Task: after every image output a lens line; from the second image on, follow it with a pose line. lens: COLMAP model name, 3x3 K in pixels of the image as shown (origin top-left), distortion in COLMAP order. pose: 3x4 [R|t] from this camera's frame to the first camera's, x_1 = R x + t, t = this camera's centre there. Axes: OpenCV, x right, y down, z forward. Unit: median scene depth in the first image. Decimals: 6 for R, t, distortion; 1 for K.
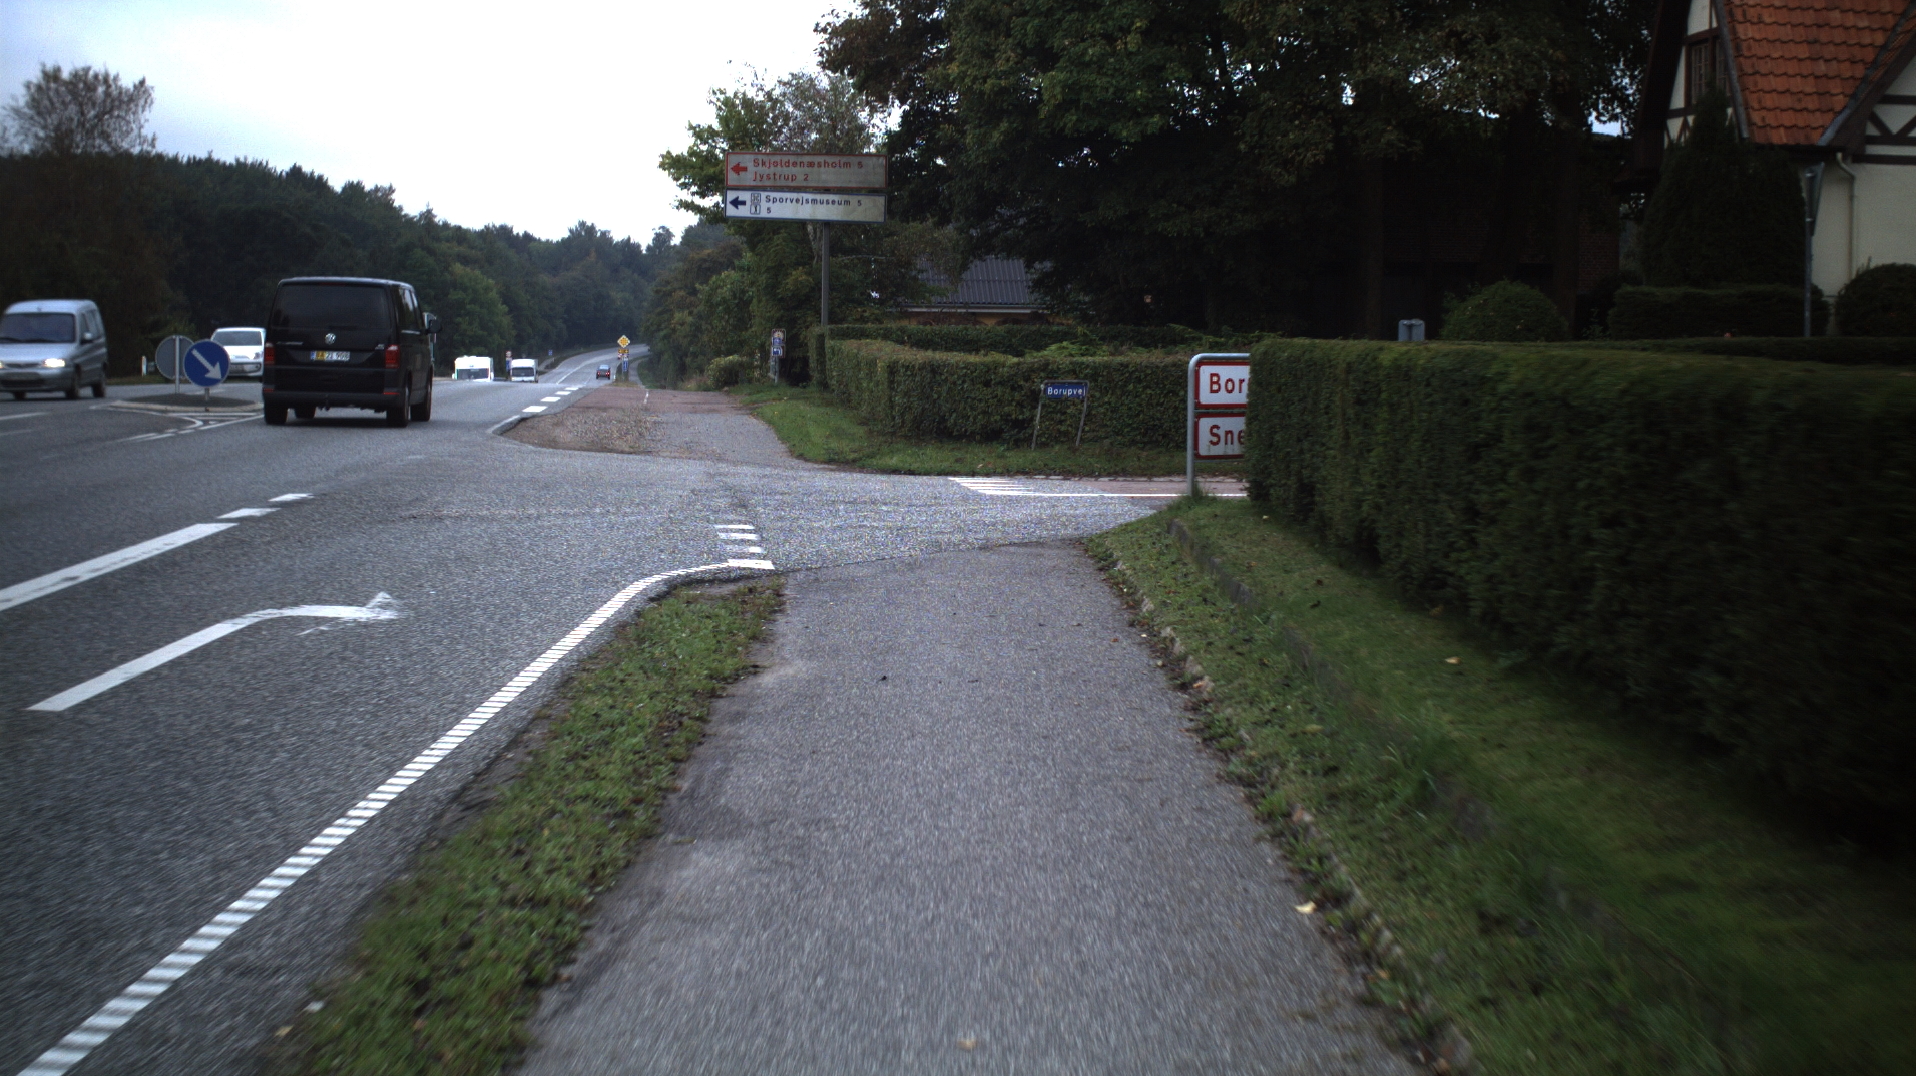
lens RADIAL K [[3199.5, 0, 958.0], [0, 3199.5, 538.0], [0, 0, 1]] dist [-0.266565, 0.124683]
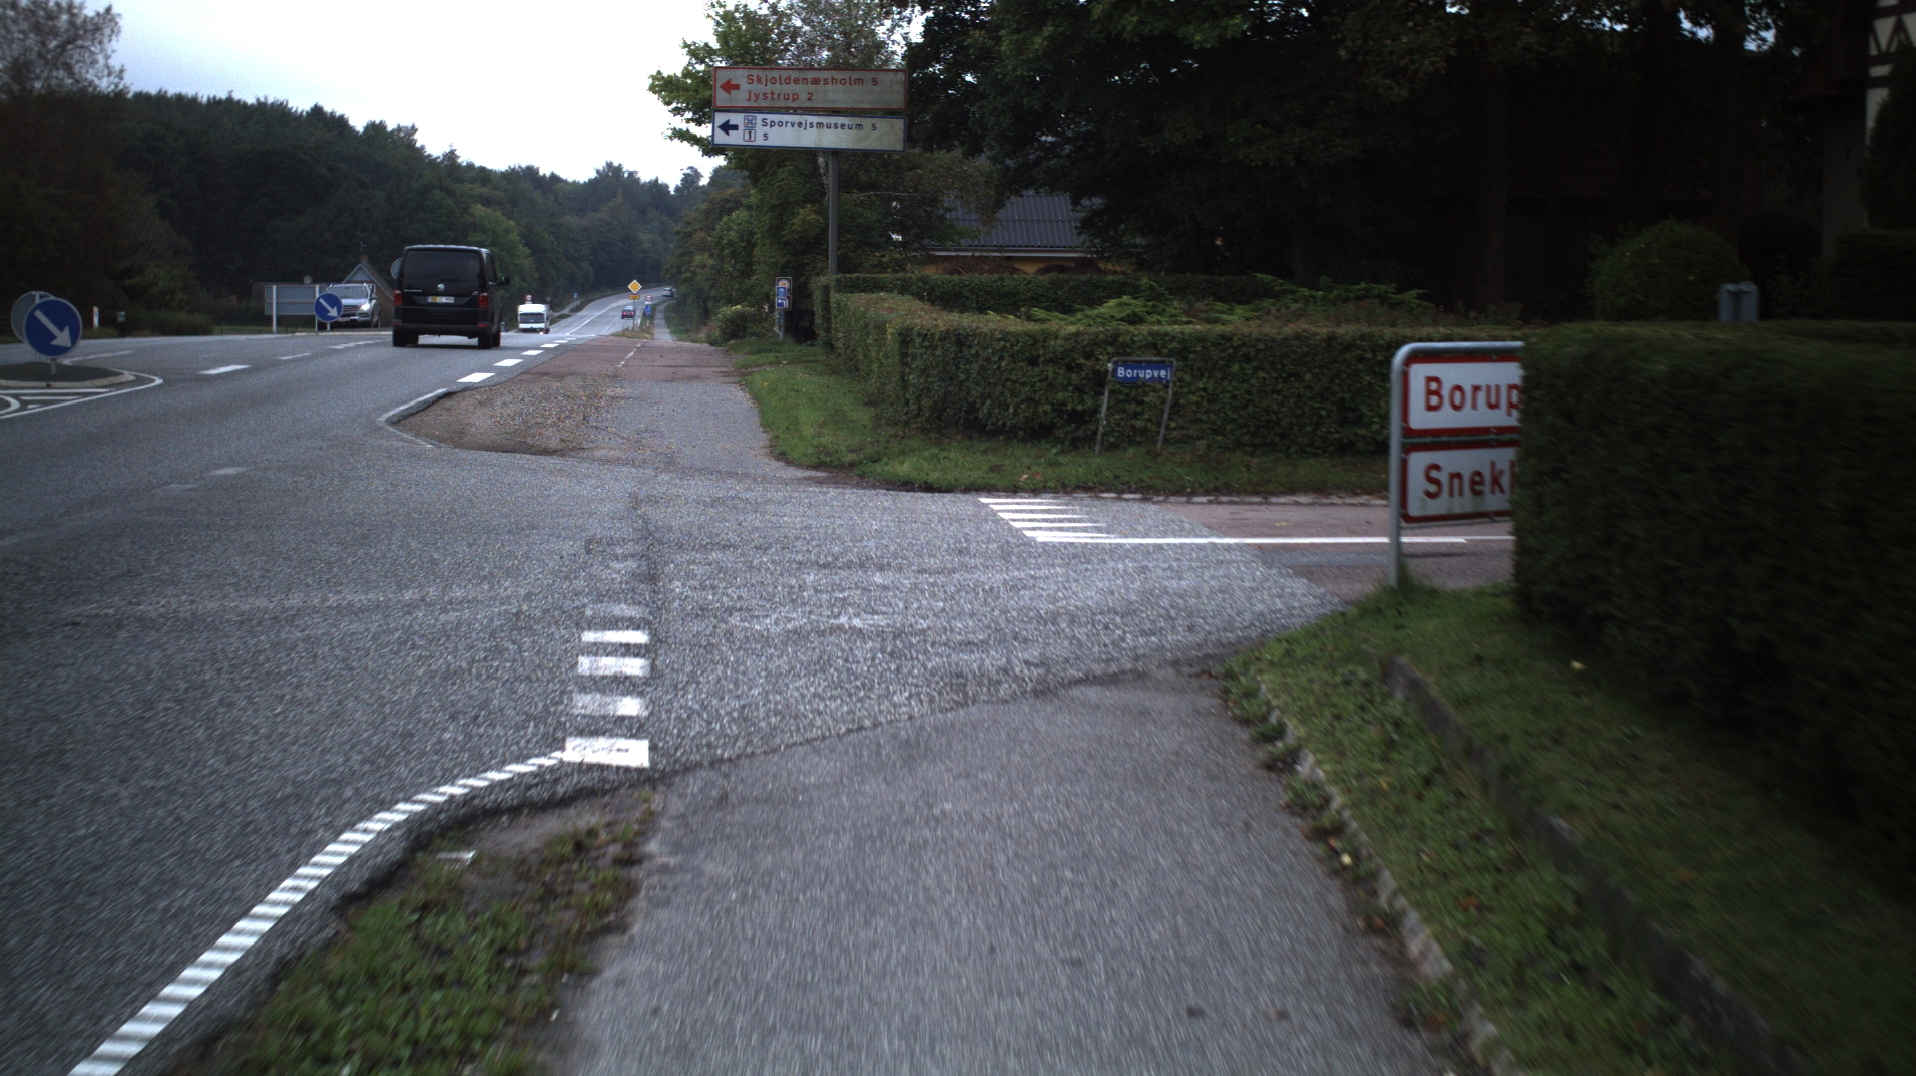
lens RADIAL K [[3199.5, 0, 958.0], [0, 3199.5, 538.0], [0, 0, 1]] dist [-0.266565, 0.124683]
pose [[0.999946, -0.001338, -0.010309, -0.000333], [0.001529, 0.999826, 0.018575, -0.012840], [0.010283, -0.018590, 0.999774, 0.162618]]
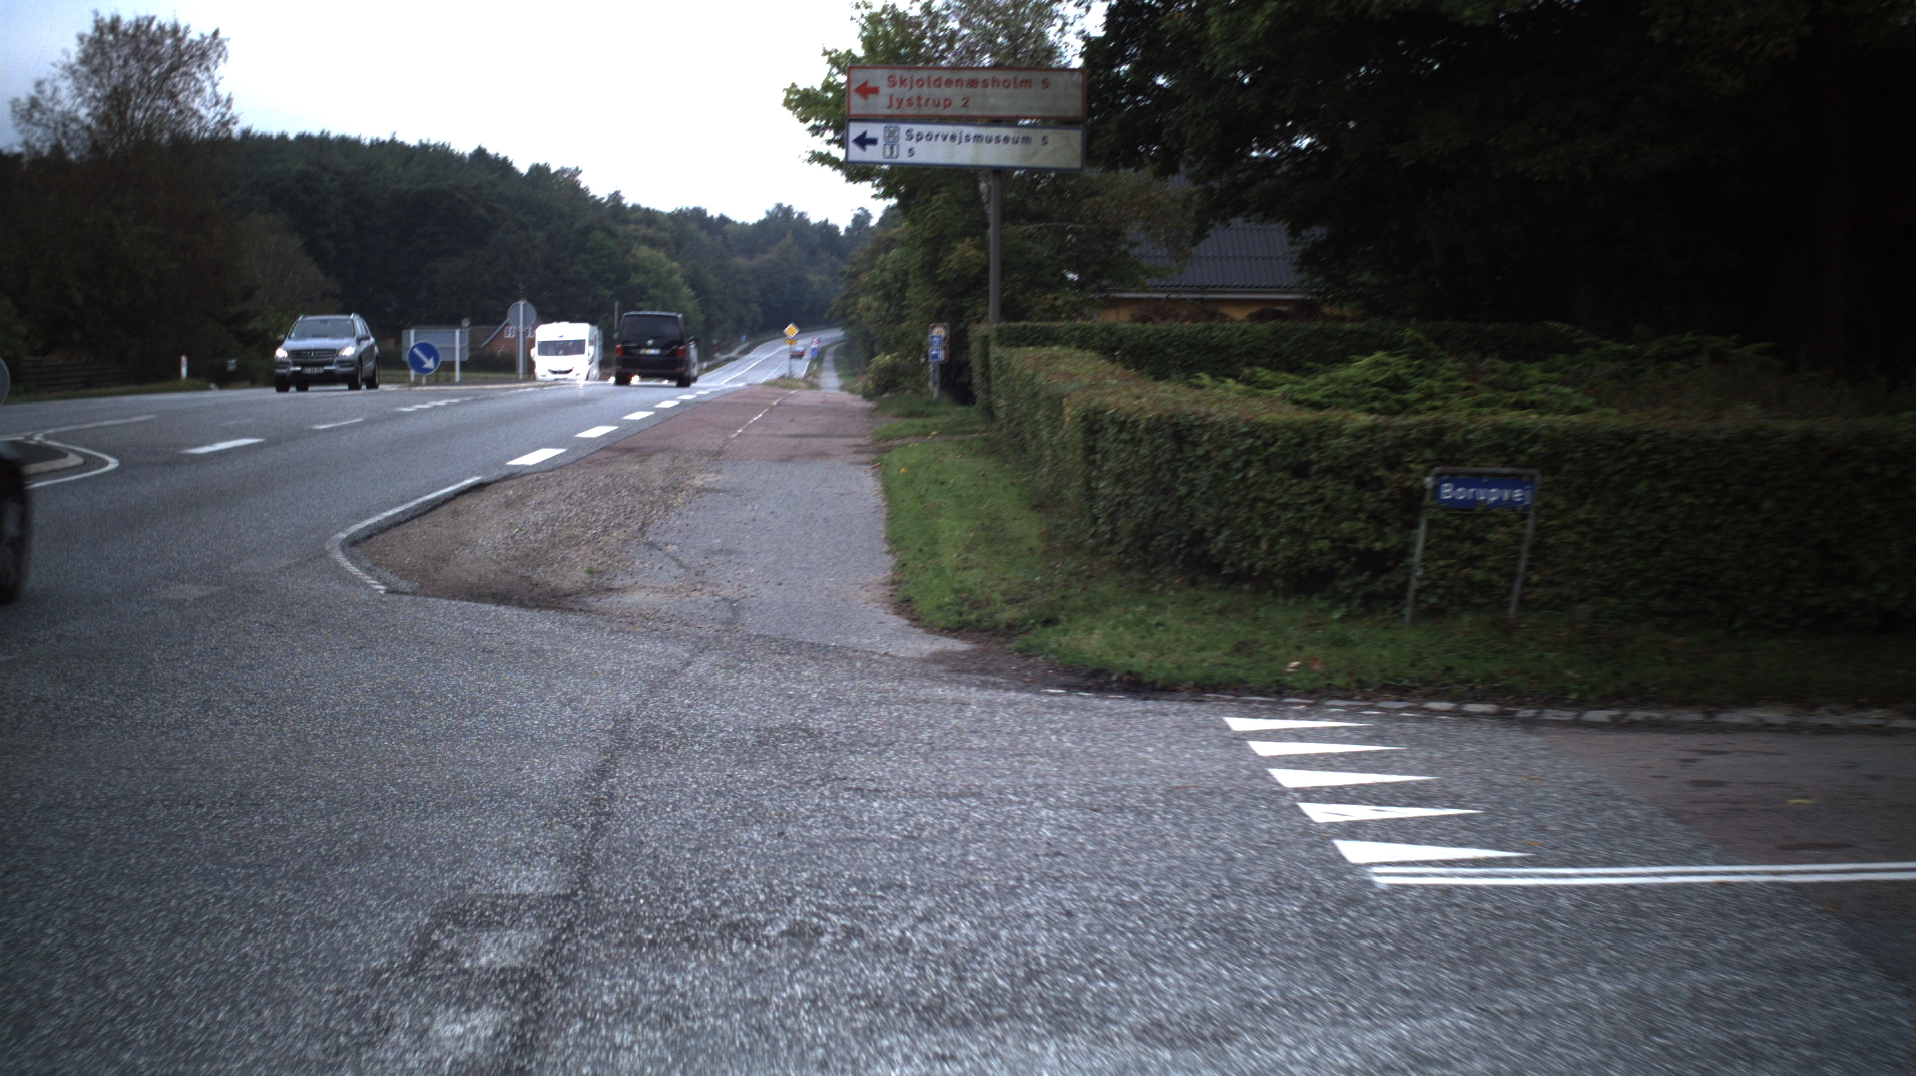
lens RADIAL K [[3199.5, 0, 958.0], [0, 3199.5, 538.0], [0, 0, 1]] dist [-0.266565, 0.124683]
pose [[0.997932, -0.002407, -0.064240, -0.006085], [0.002773, 0.999980, 0.005620, -0.024560], [0.064225, -0.005787, 0.997919, 0.324339]]
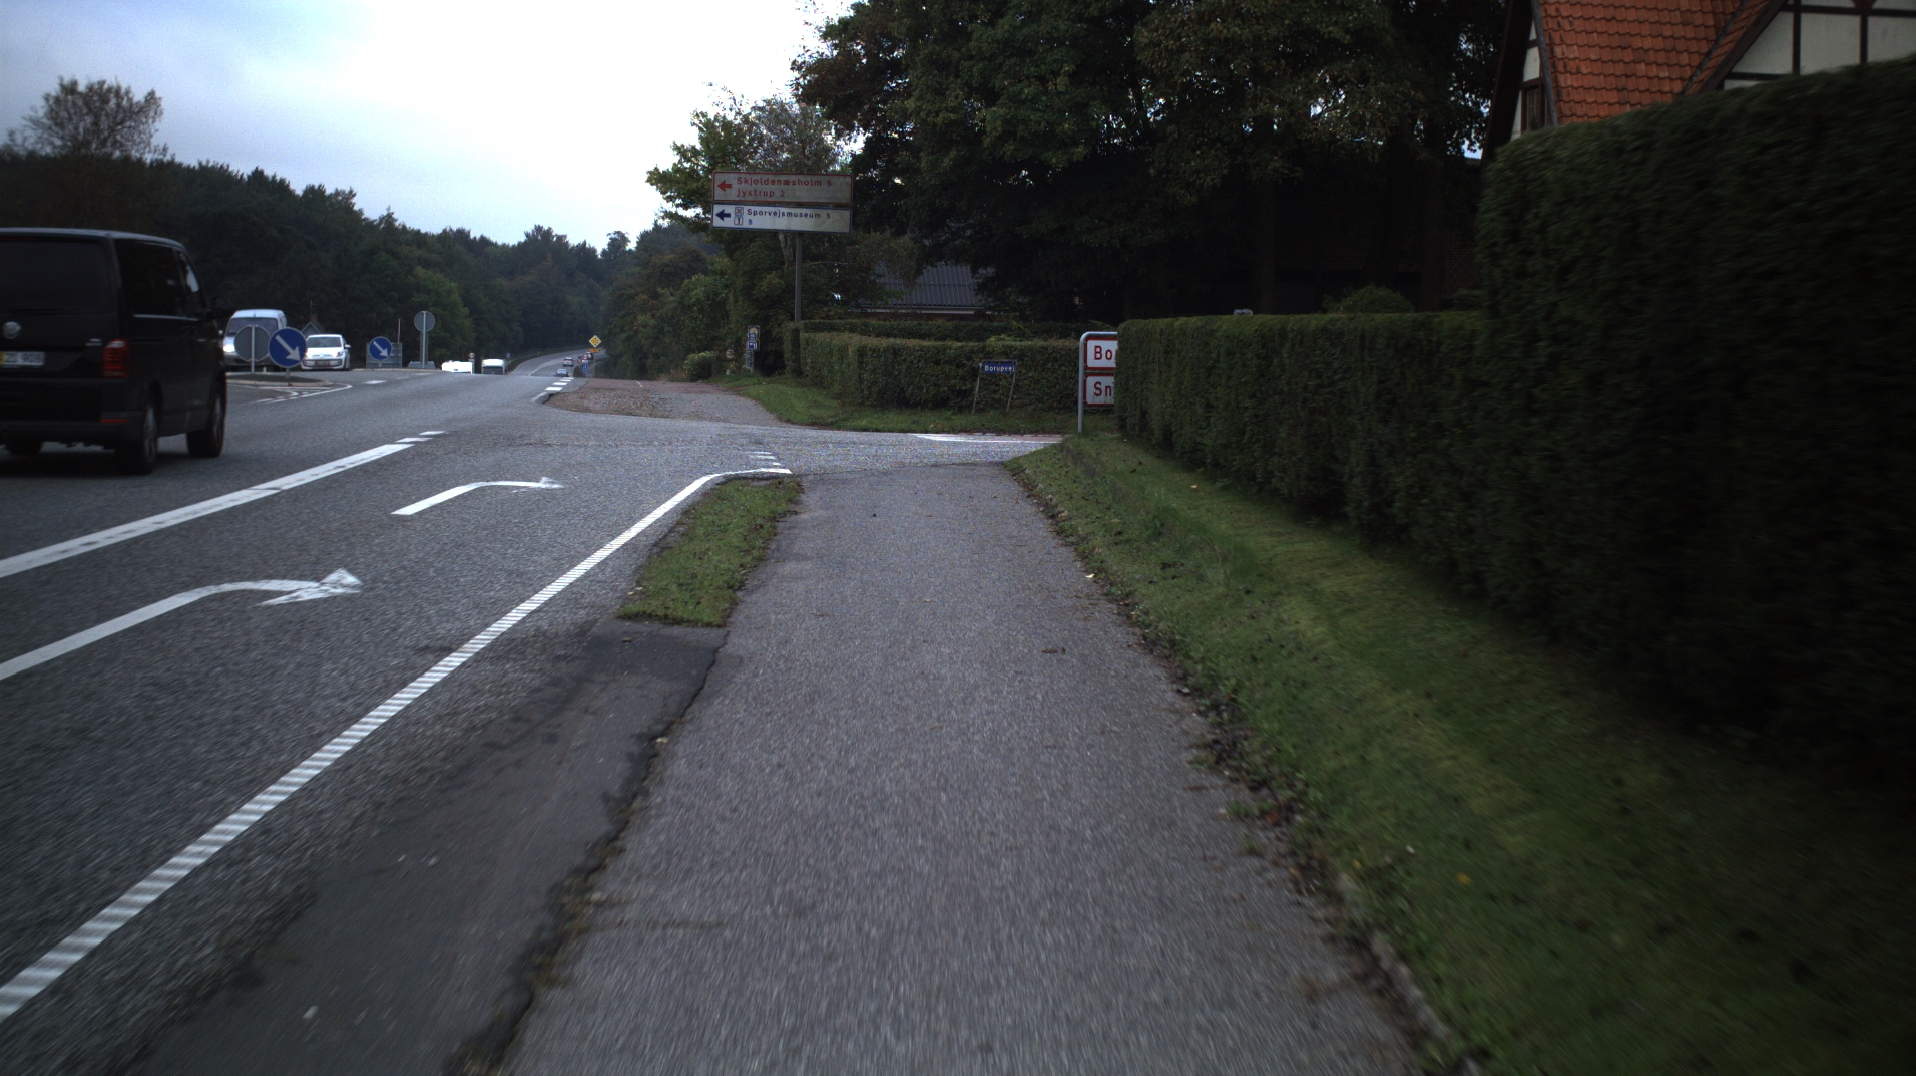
lens RADIAL K [[3199.5, 0, 958.0], [0, 3199.5, 538.0], [0, 0, 1]] dist [-0.266565, 0.124683]
pose [[0.999857, 0.005809, 0.015864, -0.001476], [-0.005775, 0.999981, -0.002212, 0.014454], [-0.015877, 0.002120, 0.999872, -0.161913]]
